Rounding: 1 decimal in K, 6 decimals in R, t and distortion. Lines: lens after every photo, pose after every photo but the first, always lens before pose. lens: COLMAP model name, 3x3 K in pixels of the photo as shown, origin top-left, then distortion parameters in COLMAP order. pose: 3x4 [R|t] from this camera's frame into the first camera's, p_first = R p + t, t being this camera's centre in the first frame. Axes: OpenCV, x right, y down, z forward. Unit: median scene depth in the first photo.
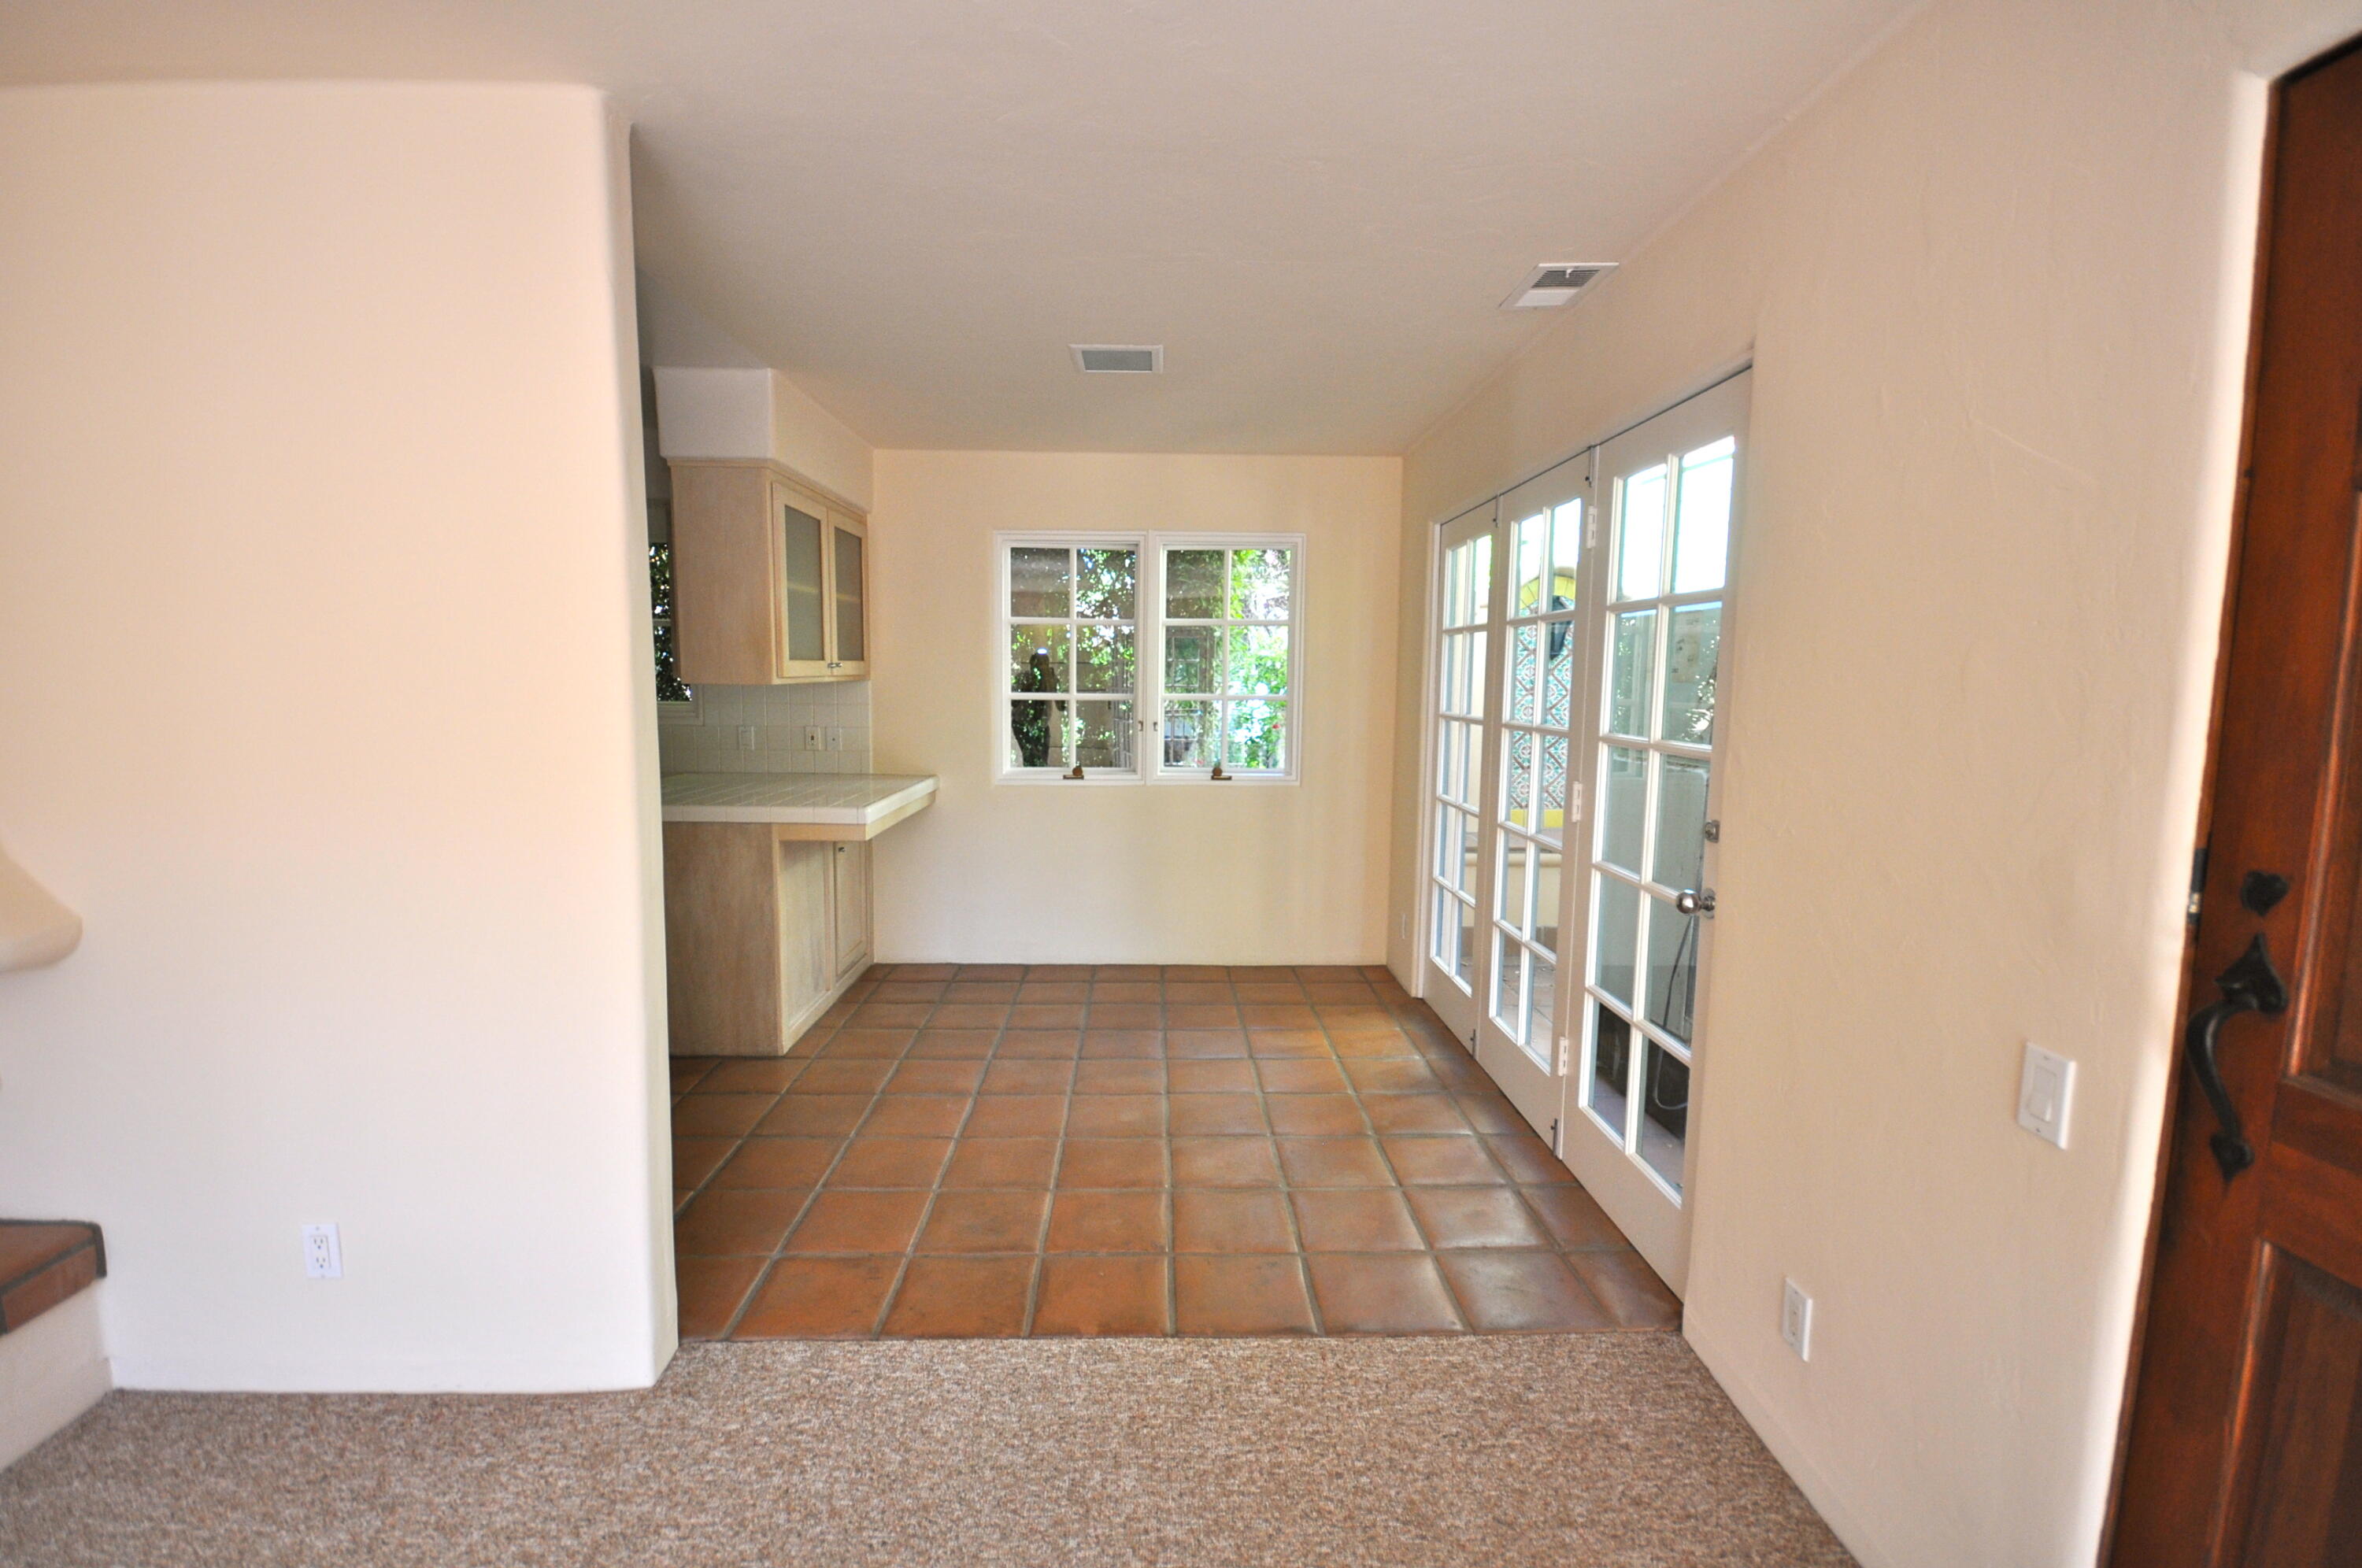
lens RADIAL K [[1031.4, 0, 1175.2], [0, 1031.4, 797.3], [0, 0, 1]] dist [-0.002654, -0.000184]
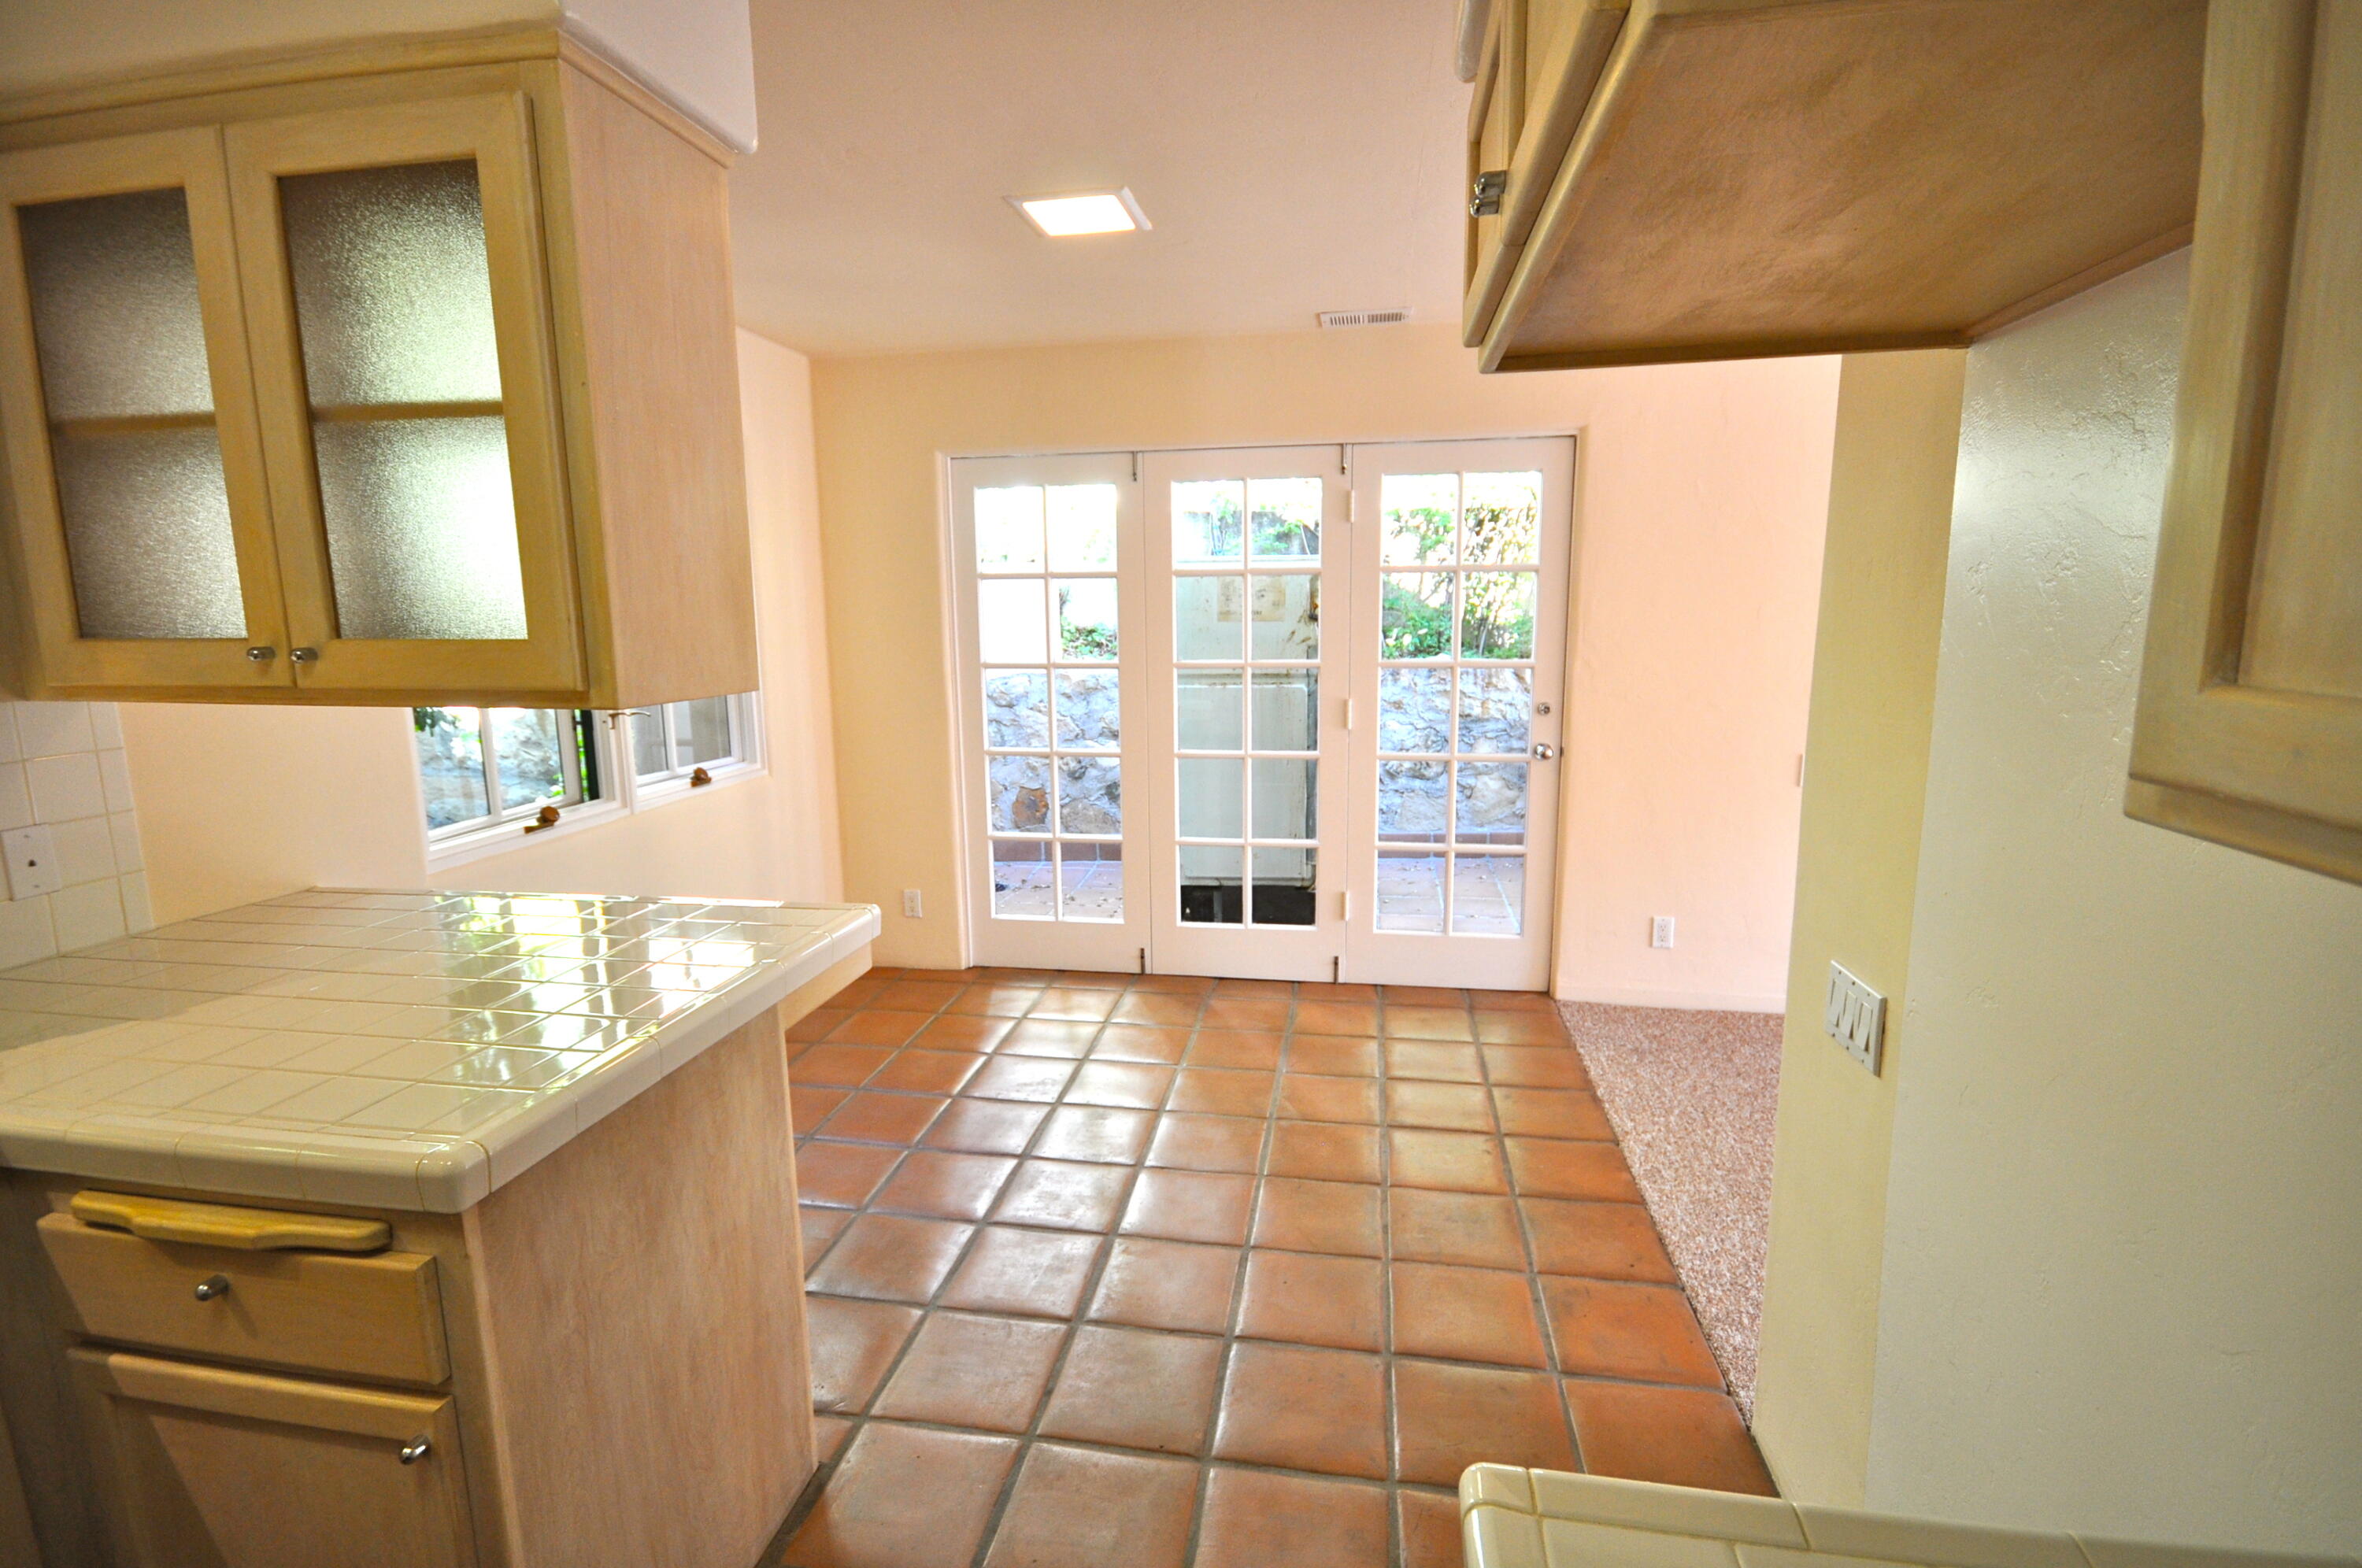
lens RADIAL K [[1110.7, 0, 1156.0], [0, 1110.7, 799.8], [0, 0, 1]] dist [-0.000809, -0.003036]
pose [[0.198282, -0.187291, 0.962084, -1.365706], [0.130480, 0.977881, 0.163474, -0.199143], [-0.971421, 0.093118, 0.218334, 1.214976]]
